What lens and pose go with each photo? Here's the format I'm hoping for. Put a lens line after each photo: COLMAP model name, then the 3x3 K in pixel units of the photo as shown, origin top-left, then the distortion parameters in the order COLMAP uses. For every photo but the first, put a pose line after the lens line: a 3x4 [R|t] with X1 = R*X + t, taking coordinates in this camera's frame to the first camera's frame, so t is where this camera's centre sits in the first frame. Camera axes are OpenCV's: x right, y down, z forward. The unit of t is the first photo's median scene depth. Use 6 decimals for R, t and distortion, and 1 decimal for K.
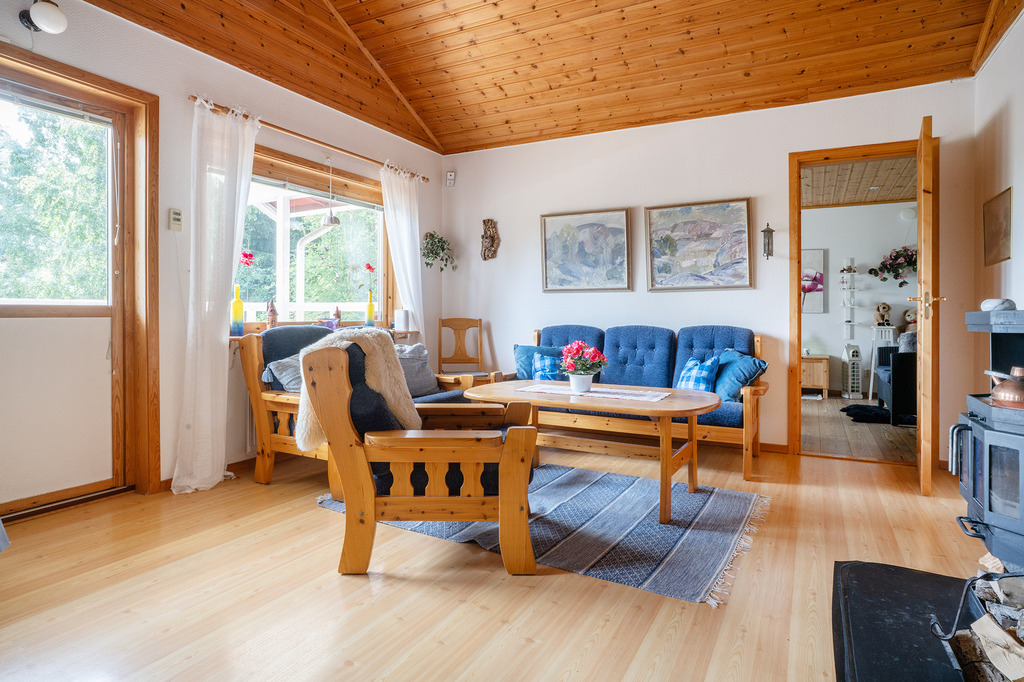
lens RADIAL K [[583.9, 0, 510.4], [0, 583.9, 316.4], [0, 0, 1]] dist [-0.047497, 0.032653]
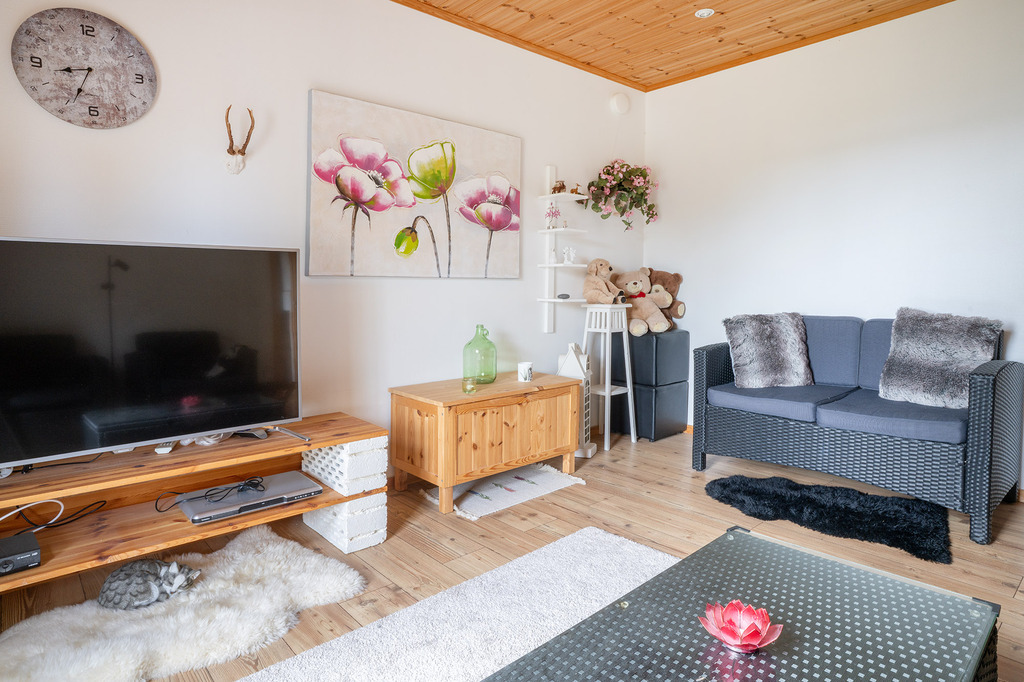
lens RADIAL K [[583.9, 0, 513.5], [0, 583.9, 302.3], [0, 0, 1]] dist [-0.047497, 0.032653]
pose [[0.345394, -0.033759, 0.937850, 0.114664], [0.005046, 0.999405, 0.034117, -0.003004], [-0.938444, -0.007052, 0.345359, 0.885242]]
